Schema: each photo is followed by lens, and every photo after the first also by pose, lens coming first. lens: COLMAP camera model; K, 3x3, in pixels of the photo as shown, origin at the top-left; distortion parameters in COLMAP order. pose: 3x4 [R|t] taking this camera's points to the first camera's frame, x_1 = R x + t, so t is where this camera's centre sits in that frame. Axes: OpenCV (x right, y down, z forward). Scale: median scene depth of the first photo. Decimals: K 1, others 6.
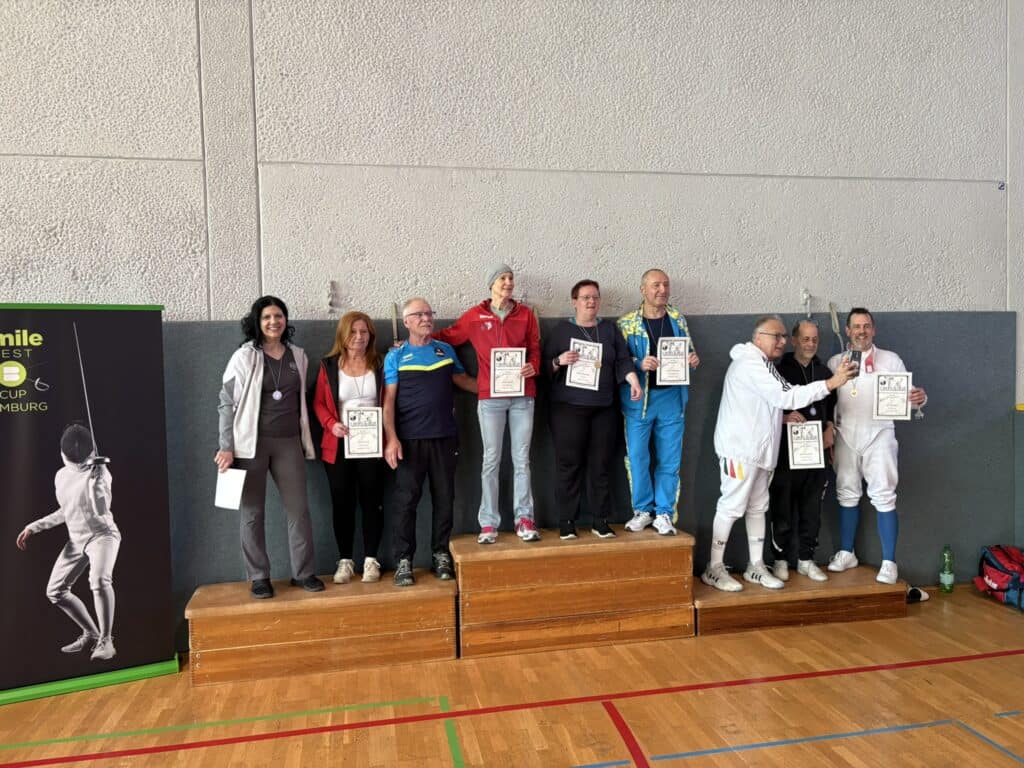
lens RADIAL K [[773.2, 0, 514.6], [0, 773.2, 388.0], [0, 0, 1]] dist [0.022602, -0.007274]
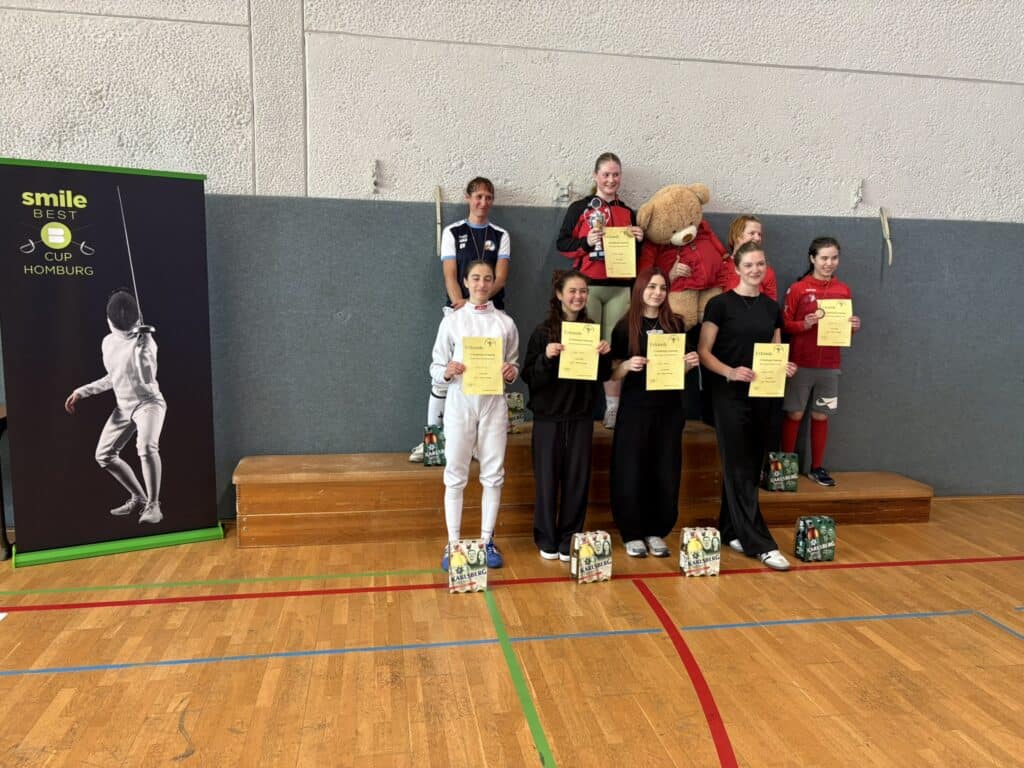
lens RADIAL K [[773.2, 0, 514.6], [0, 773.2, 388.0], [0, 0, 1]] dist [0.022602, -0.007274]
pose [[0.998857, 0.045683, -0.014055, -0.037673], [-0.043971, 0.993557, 0.104460, 0.042486], [0.018736, -0.103723, 0.994430, -0.007745]]
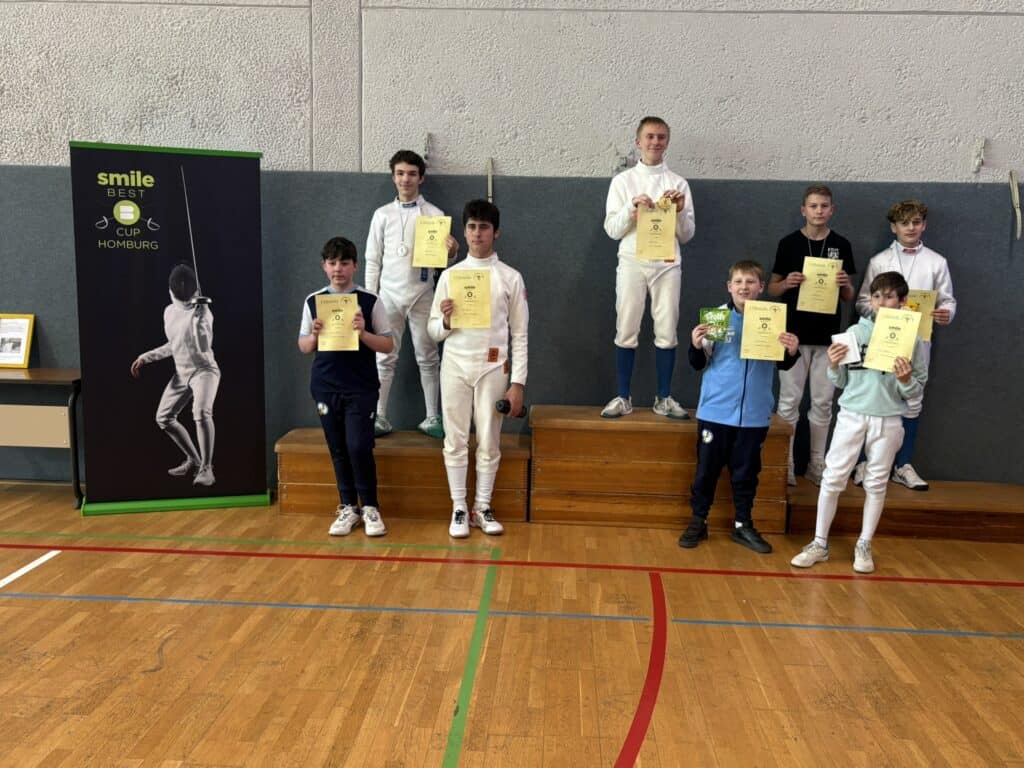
lens RADIAL K [[896.8, 0, 520.4], [0, 896.8, 382.0], [0, 0, 1]] dist [0.009008, 0.022776]
pose [[0.968963, 0.079242, -0.234161, 0.177946], [-0.054165, 0.992270, 0.111655, 0.043042], [0.241198, -0.095506, 0.965765, -0.097604]]
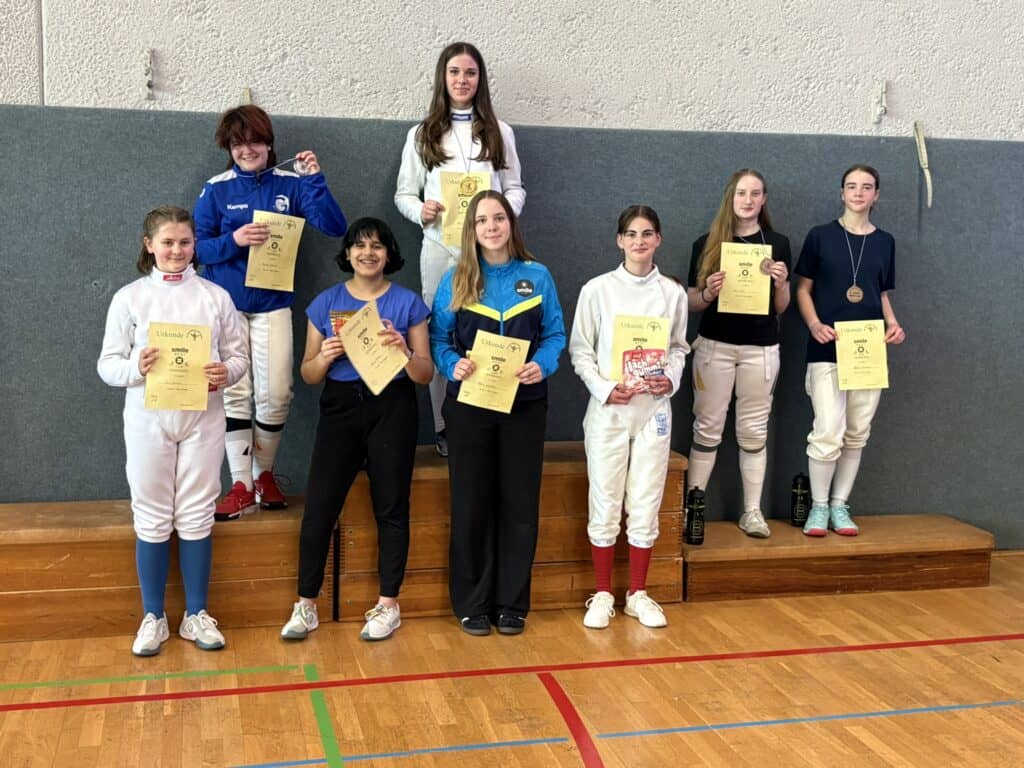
lens RADIAL K [[1276.8, 0, 519.0], [0, 1276.8, 388.5], [0, 0, 1]] dist [0.150513, -0.512673]
pose [[0.997899, 0.033248, 0.055608, 0.019854], [-0.037942, 0.995607, 0.085602, 0.043073], [-0.052517, -0.087532, 0.994776, -0.119352]]
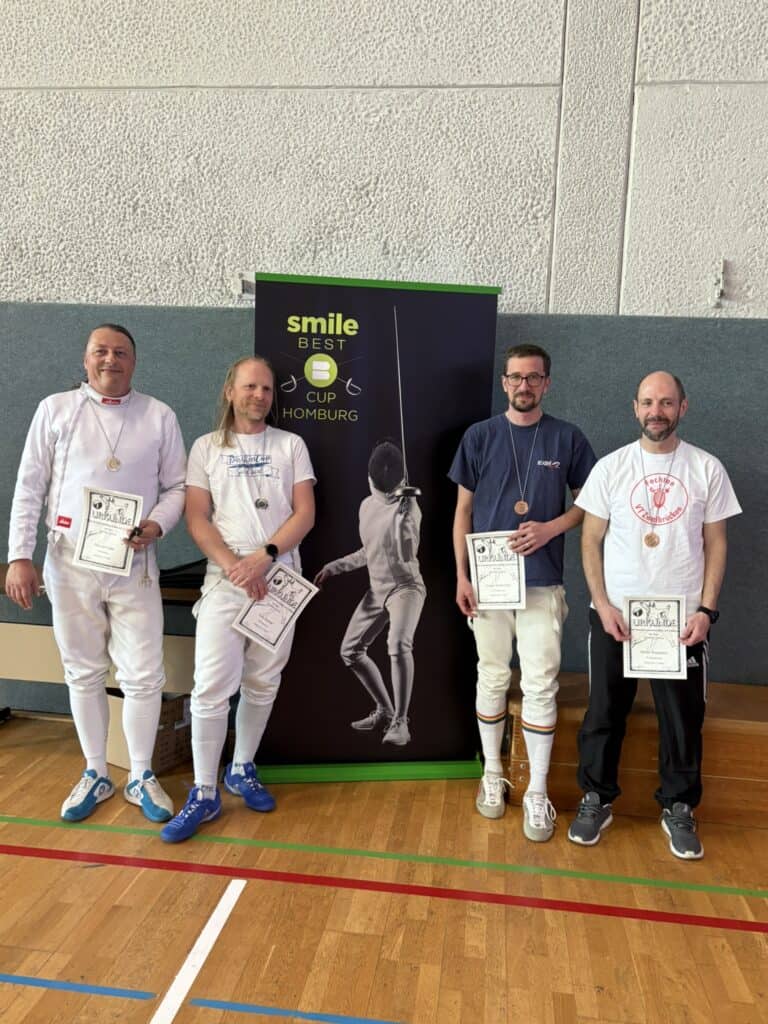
lens RADIAL K [[843.4, 0, 391.0], [0, 843.4, 509.7], [0, 0, 1]] dist [0.009916, 0.016885]
pose [[0.946002, 0.093312, -0.310440, -0.286620], [-0.071134, 0.994087, 0.082037, 0.044118], [0.316260, -0.055524, 0.947046, 0.205726]]
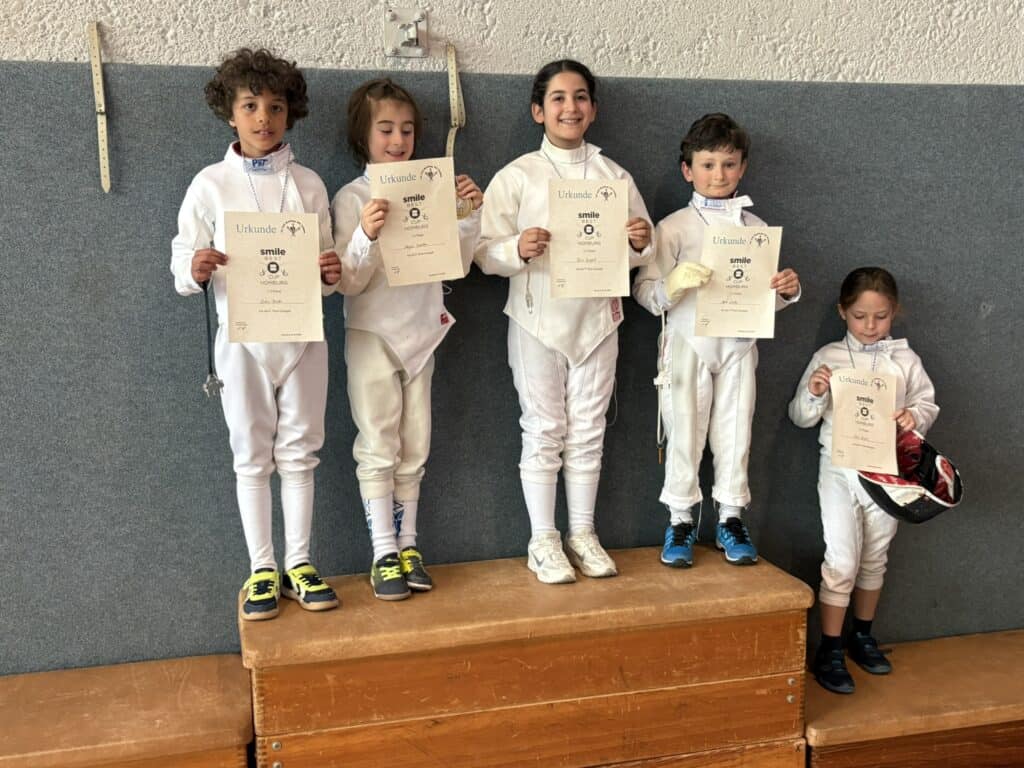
lens RADIAL K [[1105.9, 0, 512.0], [0, 1105.9, 384.0], [0, 0, 1]] dist [-0.010549, 0.075843]
pose [[0.998212, 0.004136, 0.059623, 0.028491], [-0.010005, 0.995090, 0.098467, 0.020410], [-0.058922, -0.098887, 0.993353, 0.440479]]
